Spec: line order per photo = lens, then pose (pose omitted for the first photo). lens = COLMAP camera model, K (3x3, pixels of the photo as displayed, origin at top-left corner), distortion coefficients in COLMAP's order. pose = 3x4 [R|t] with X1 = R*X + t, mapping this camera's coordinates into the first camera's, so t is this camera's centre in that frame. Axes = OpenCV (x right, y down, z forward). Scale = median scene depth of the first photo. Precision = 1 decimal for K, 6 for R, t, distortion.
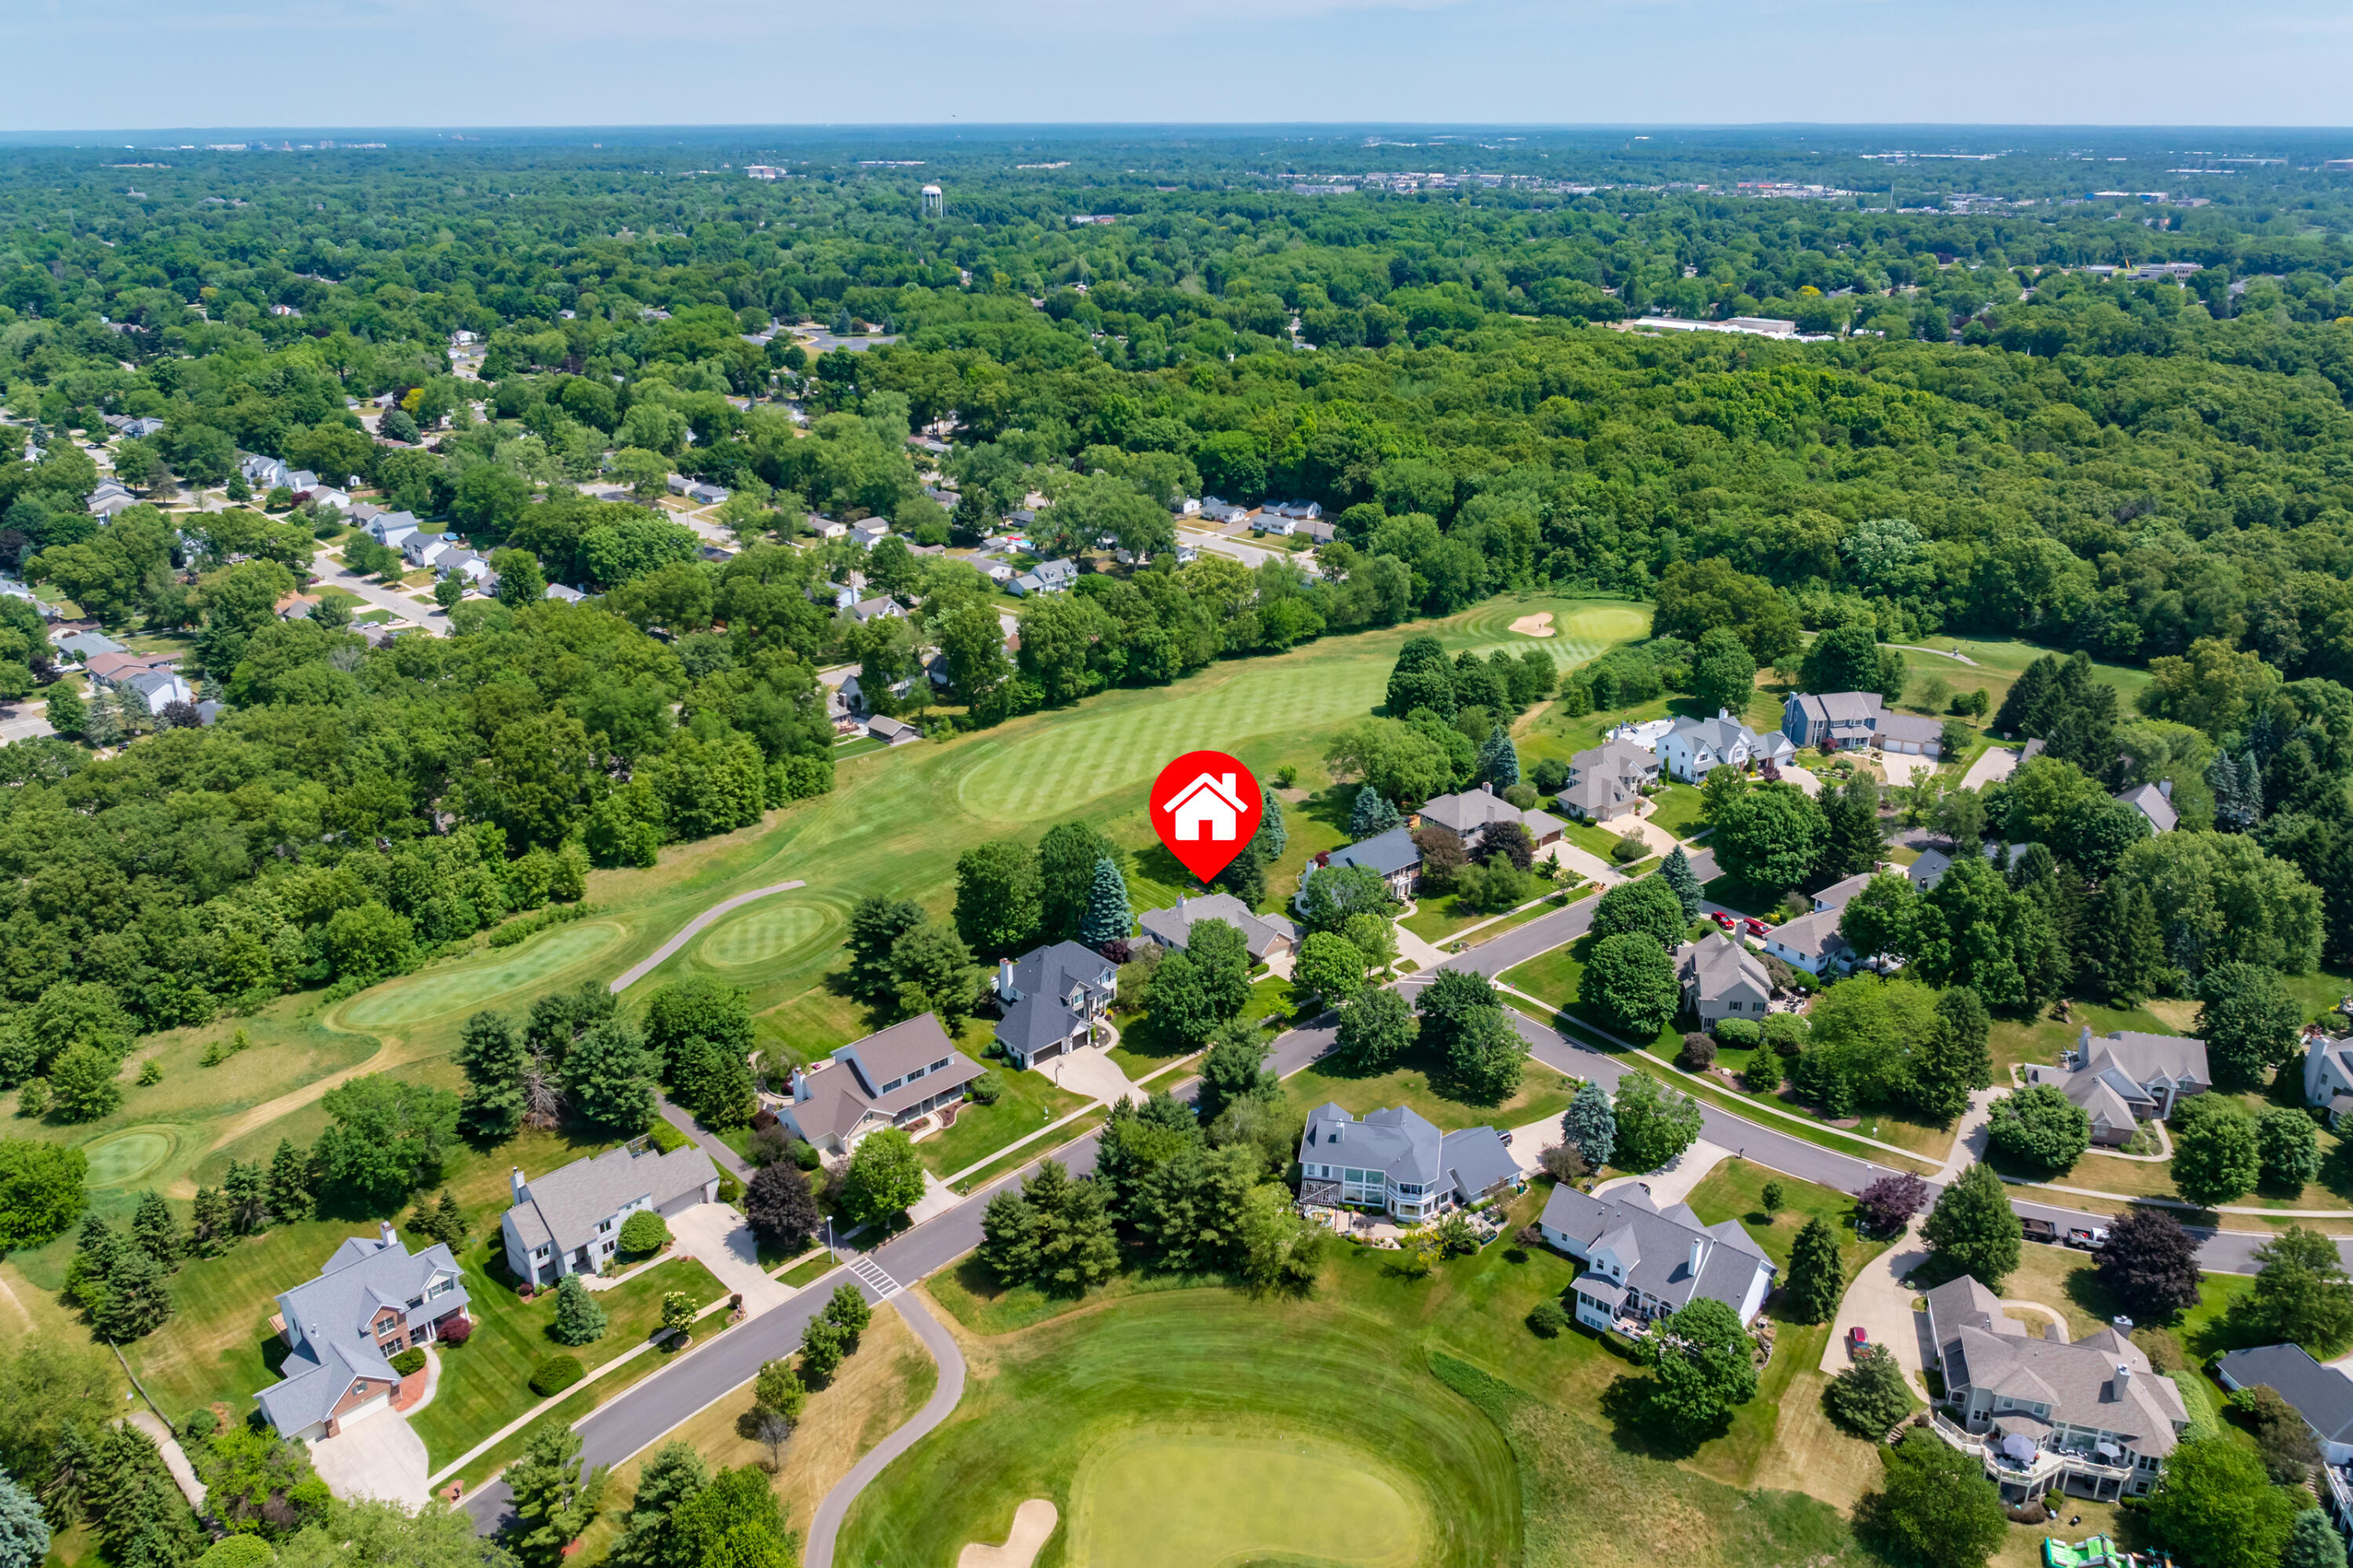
lens RADIAL K [[1746.3, 0, 1131.4], [0, 1746.3, 739.3], [0, 0, 1]] dist [-0.017103, 0.001584]
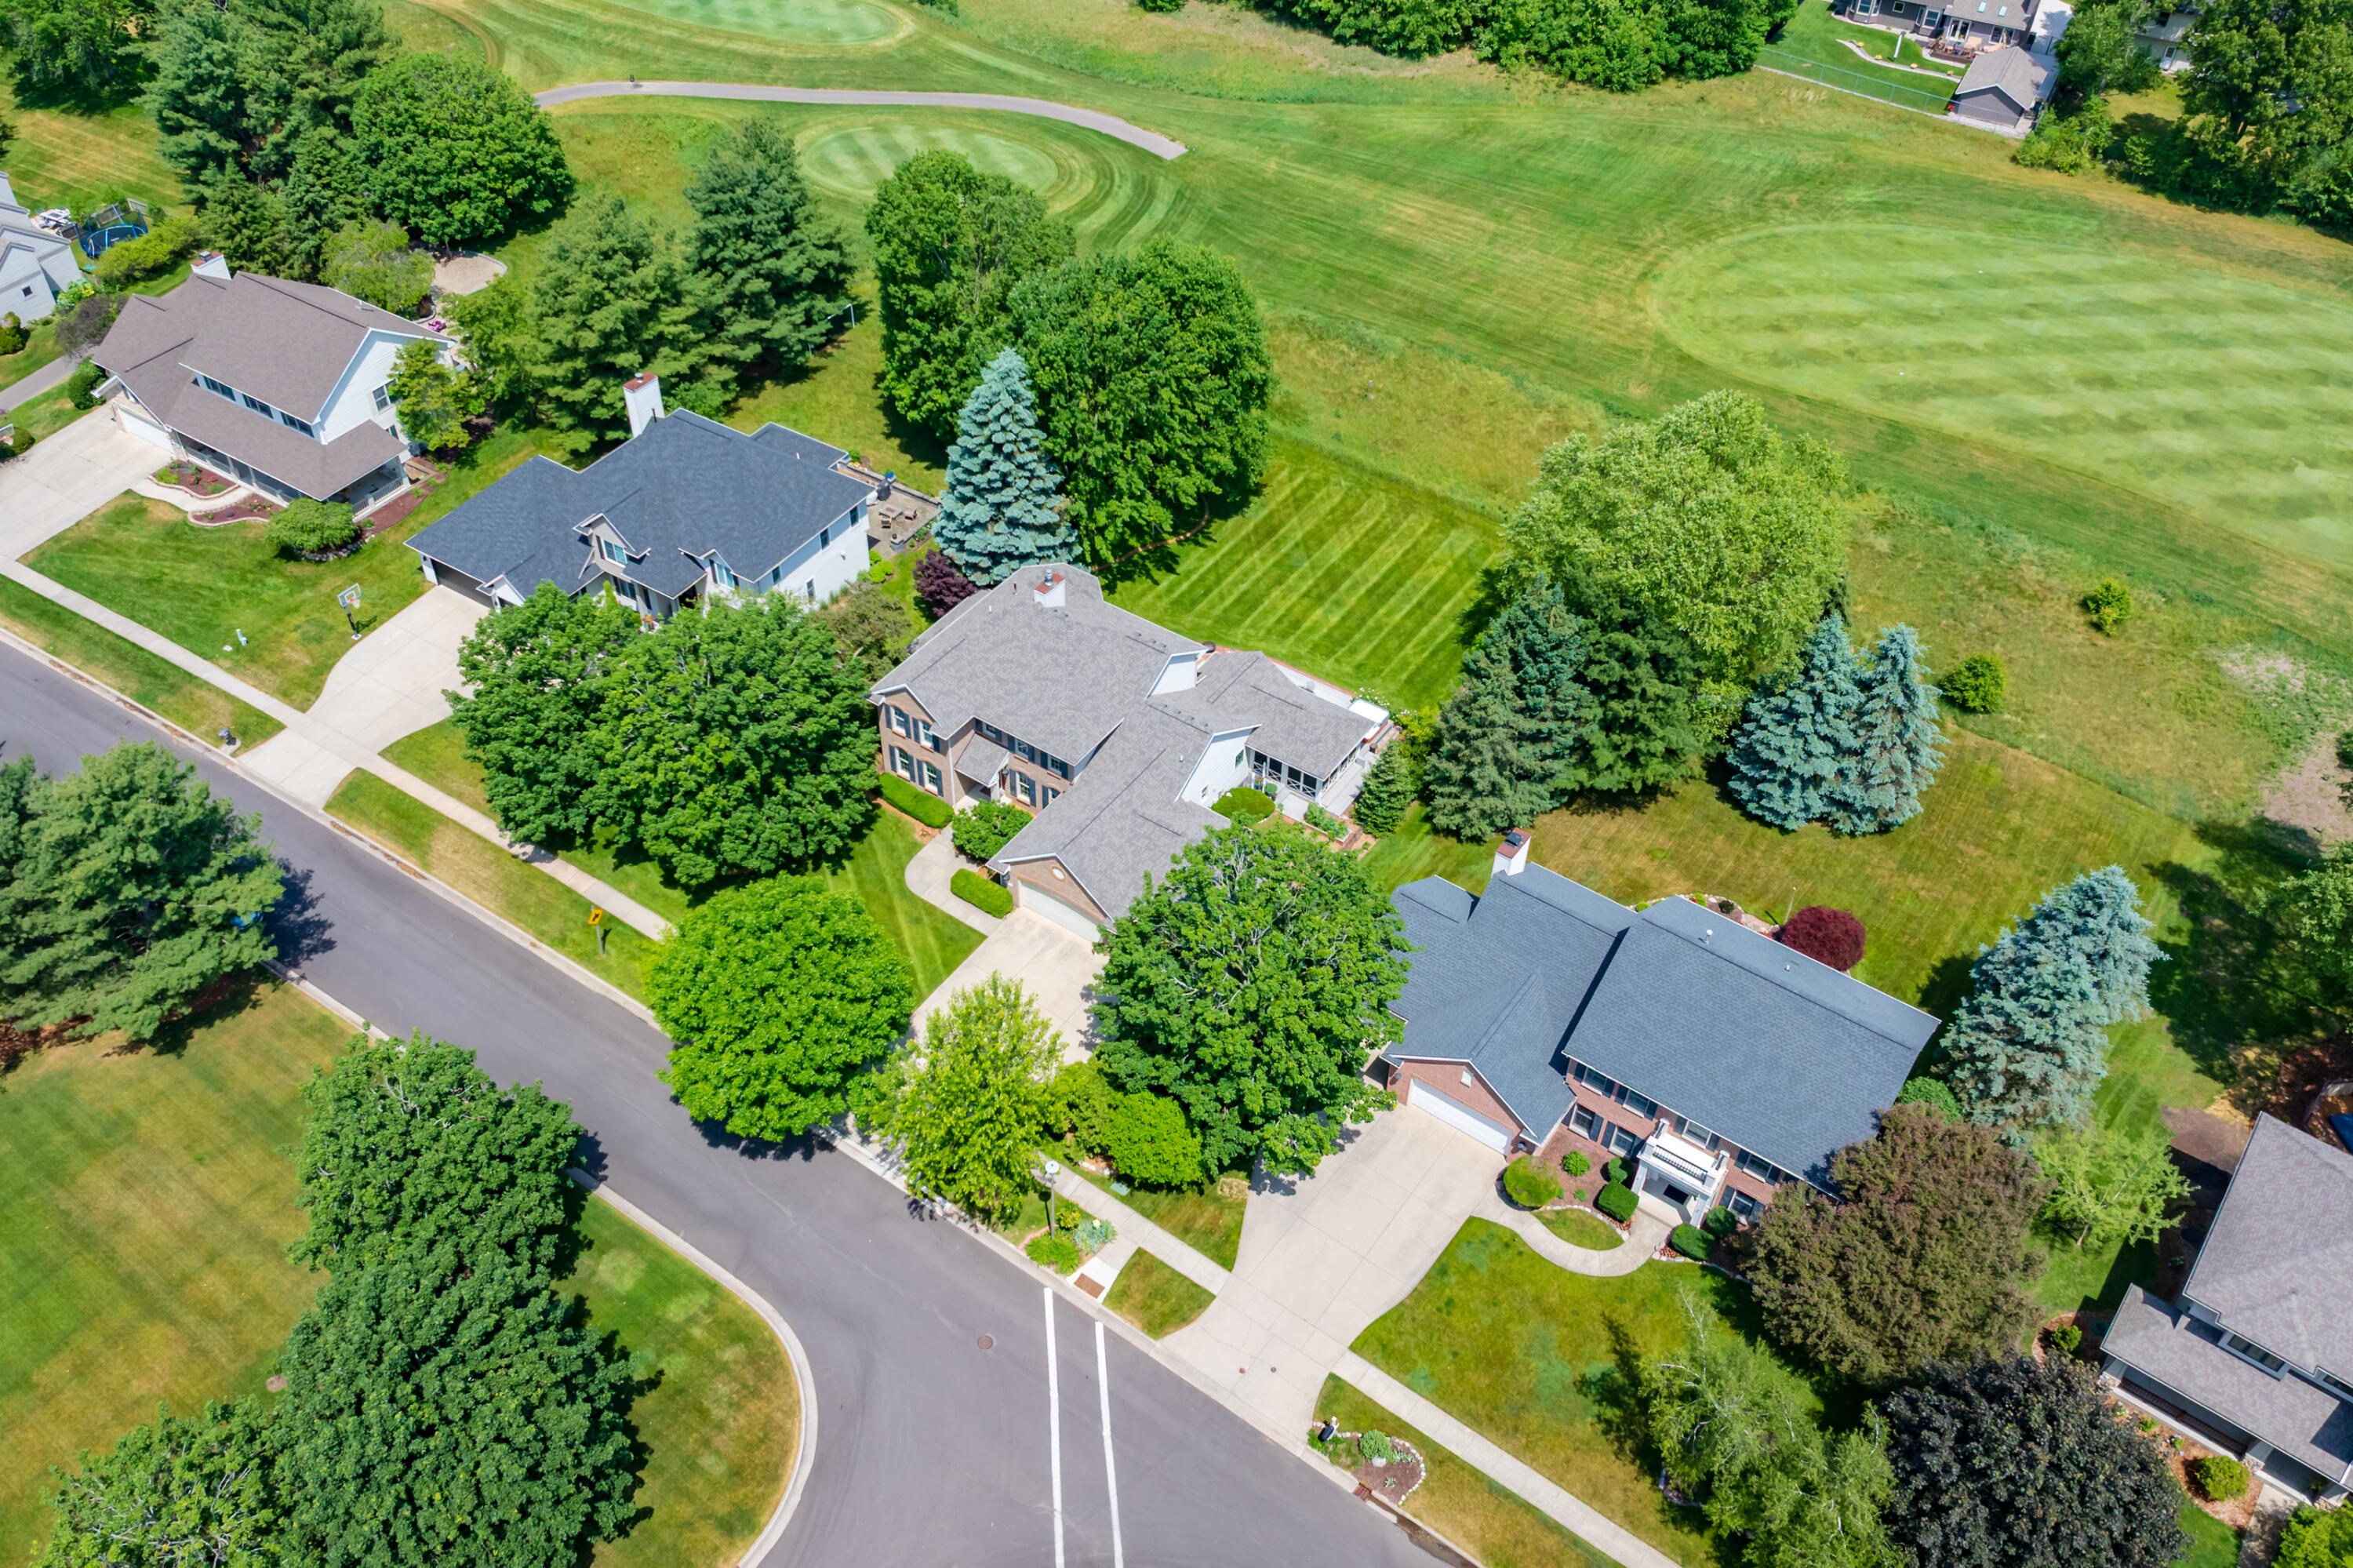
lens RADIAL K [[1846.3, 0, 1117.2], [0, 1846.3, 786.4], [0, 0, 1]] dist [-0.022969, 0.003409]
pose [[0.261796, 0.680118, -0.684764, 0.267869], [-0.354997, 0.727628, 0.586971, -0.081066], [0.897463, 0.089423, 0.431930, 0.780853]]
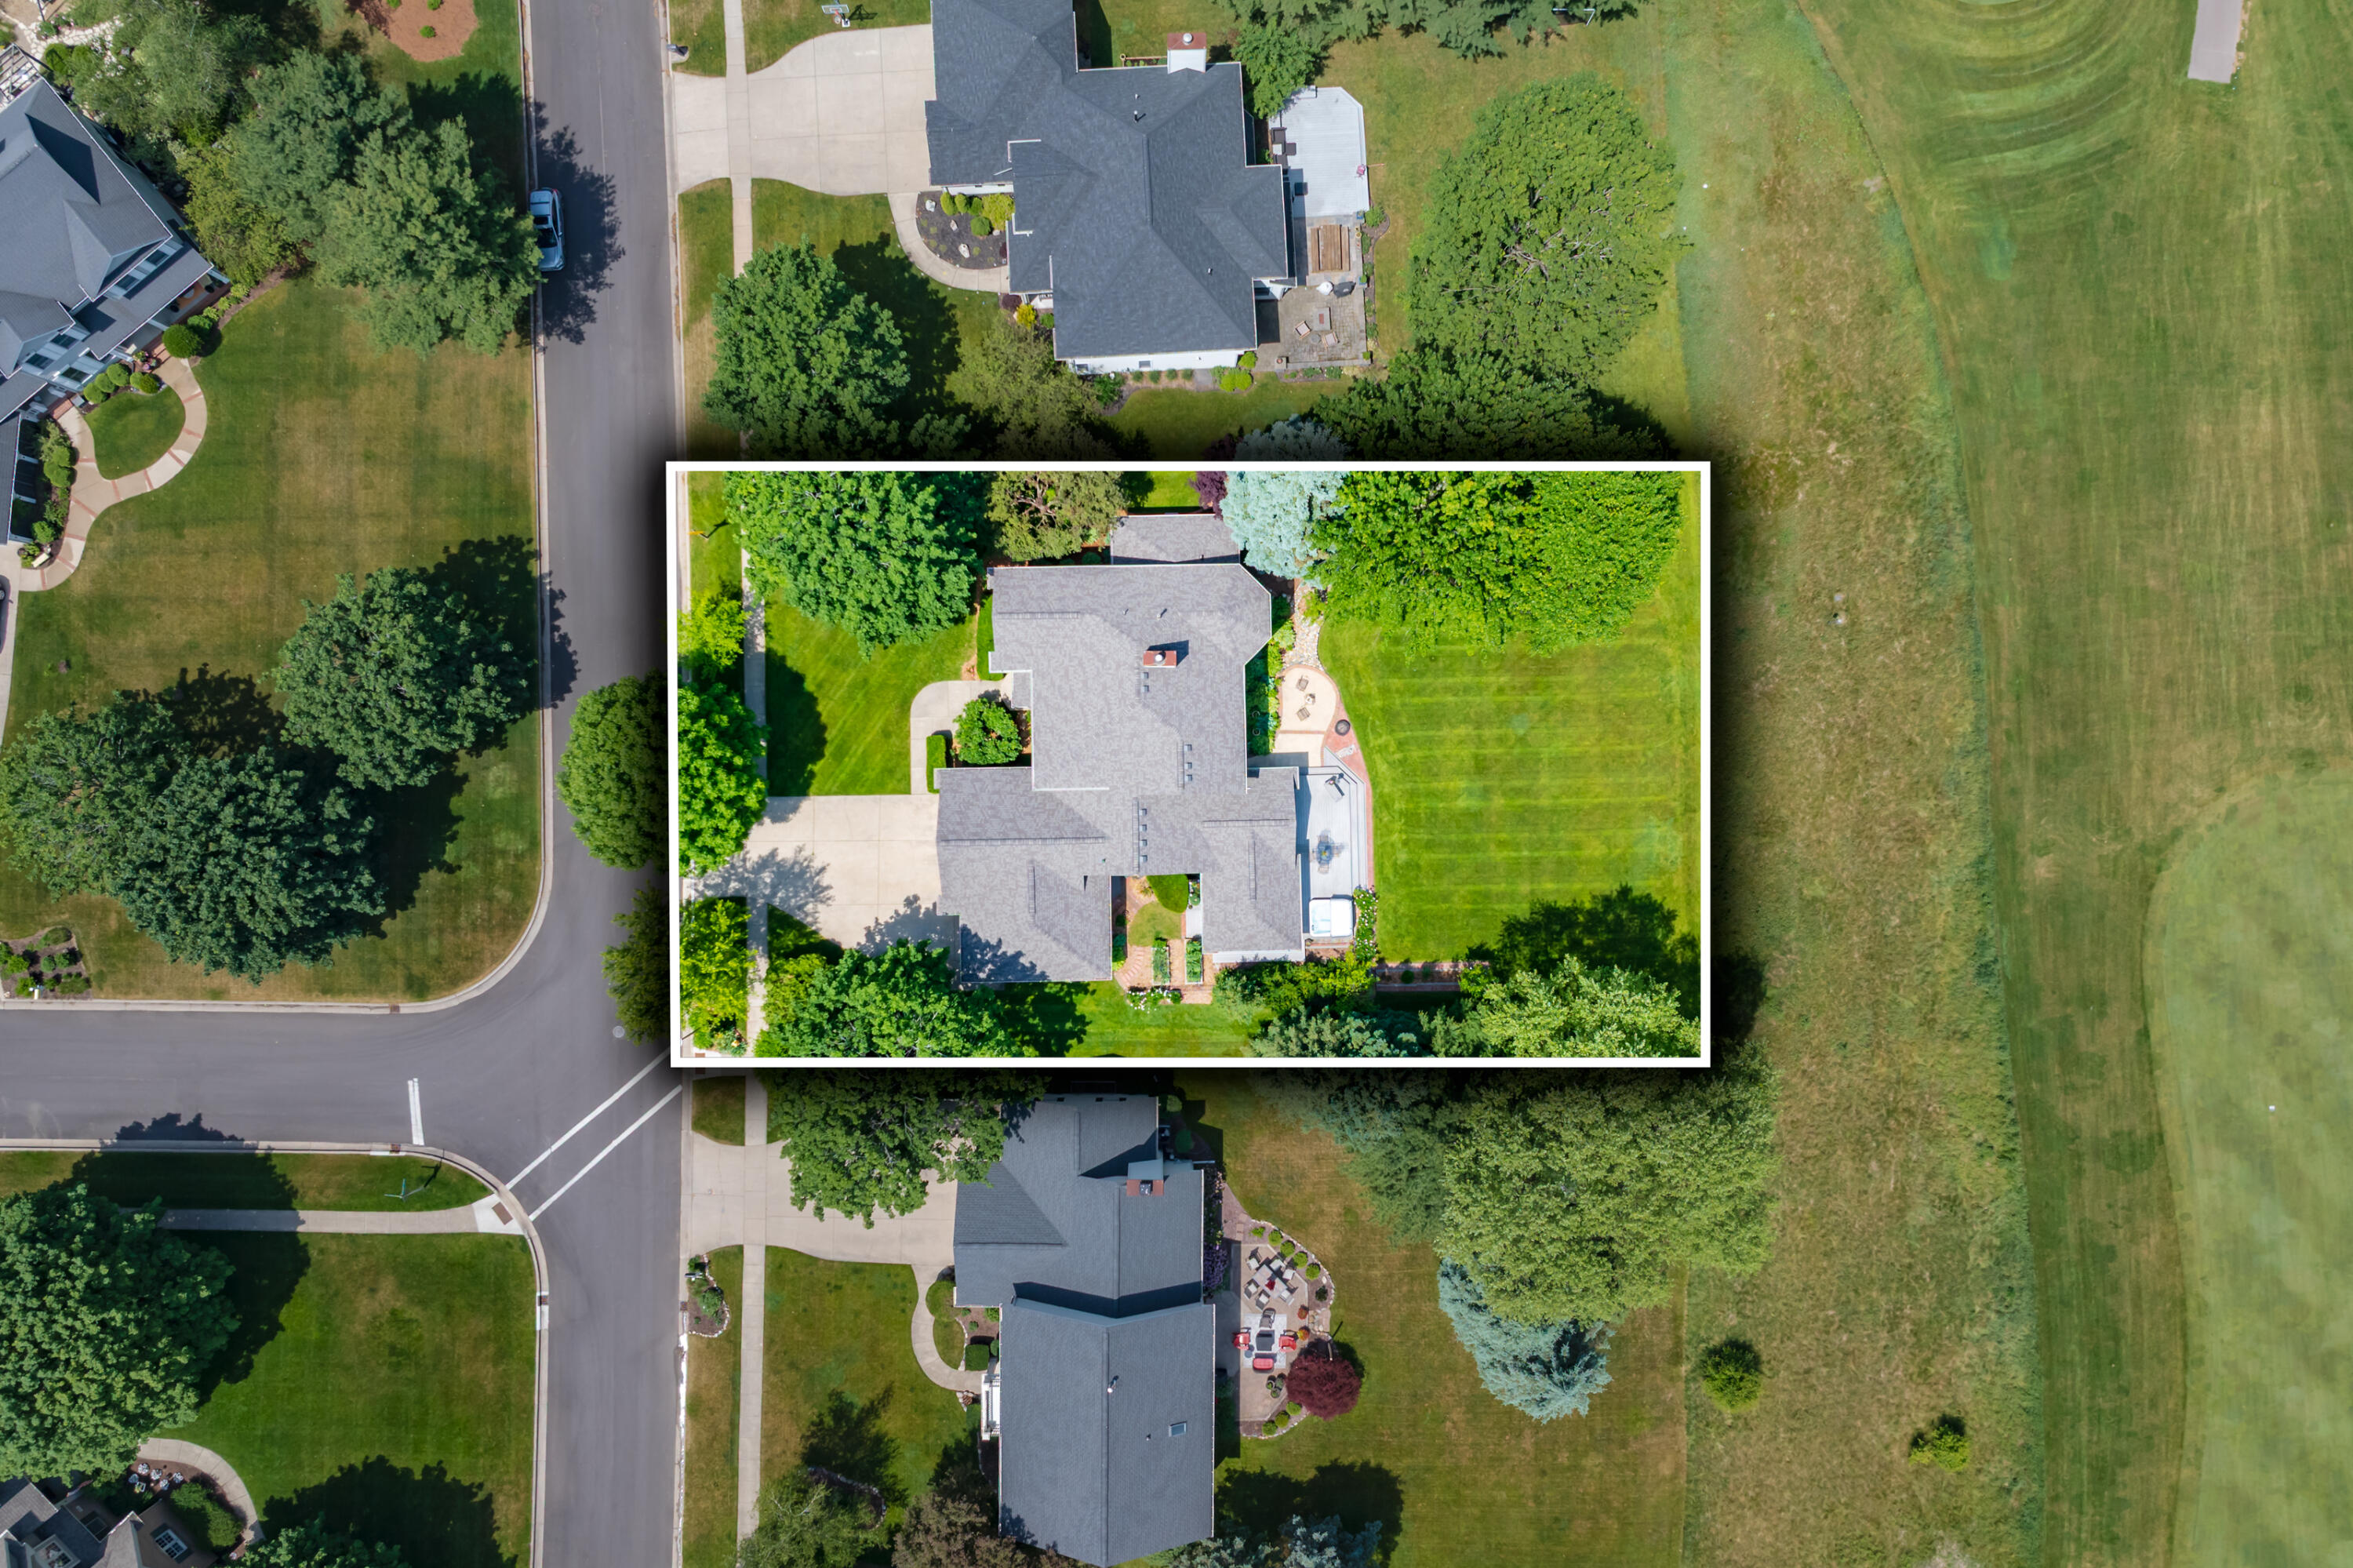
lens RADIAL K [[1662.0, 0, 1176.5], [0, 1662.0, 784.0], [0, 0, 1]] dist [-0.025122, -0.003113]
pose [[-0.619112, 0.785301, 0.001622, 0.040498], [-0.277734, -0.220890, 0.934918, -0.186062], [0.734550, 0.578369, 0.354860, 0.818418]]
